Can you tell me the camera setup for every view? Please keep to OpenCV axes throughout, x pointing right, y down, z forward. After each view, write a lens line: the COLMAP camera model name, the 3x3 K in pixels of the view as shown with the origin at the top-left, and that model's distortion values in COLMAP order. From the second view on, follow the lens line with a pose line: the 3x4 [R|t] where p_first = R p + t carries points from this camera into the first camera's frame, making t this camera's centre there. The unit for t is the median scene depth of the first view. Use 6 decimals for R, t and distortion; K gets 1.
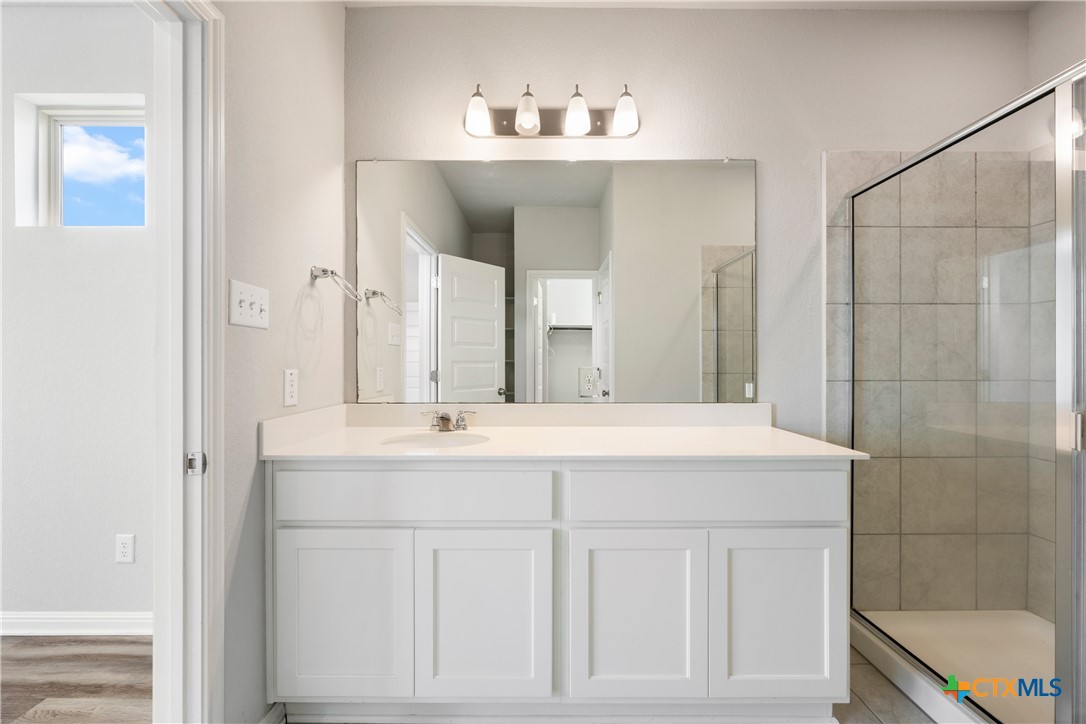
lens RADIAL K [[430.5, 0, 535.4], [0, 430.5, 361.6], [0, 0, 1]] dist [-0.002646, 0.000302]
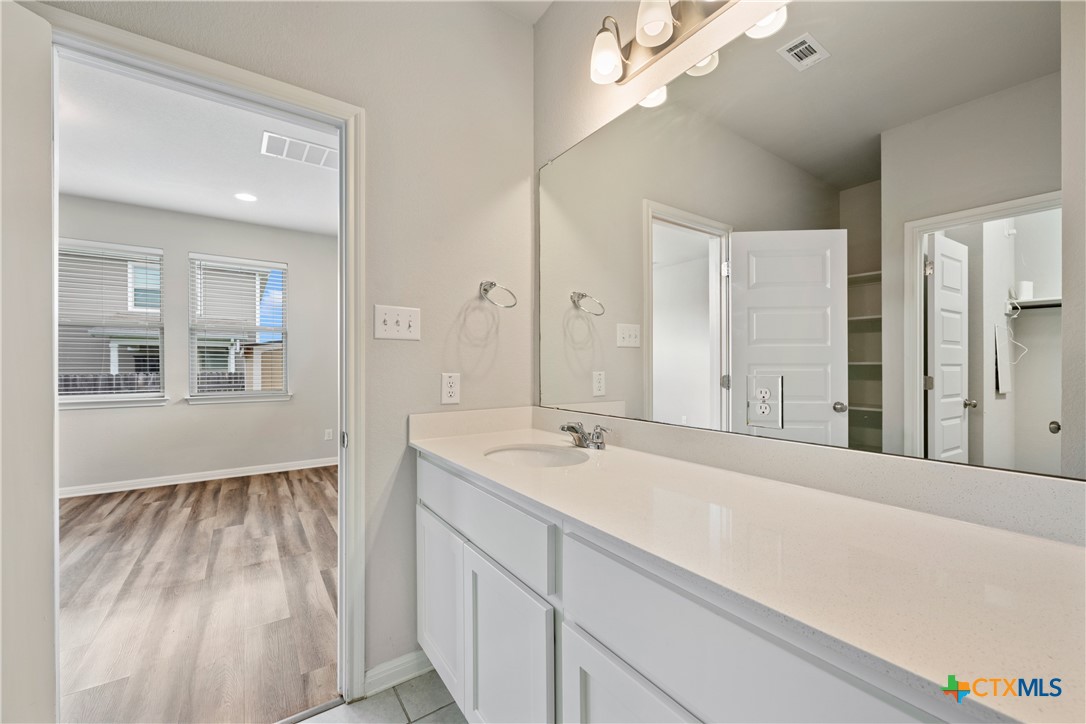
lens RADIAL K [[430.5, 0, 540.4], [0, 430.5, 368.7], [0, 0, 1]] dist [-0.002646, 0.000302]
pose [[0.595891, 0.005484, -0.803047, 0.466279], [0.004926, 0.999933, 0.010483, -0.004478], [0.803050, -0.010202, 0.595824, 0.447627]]
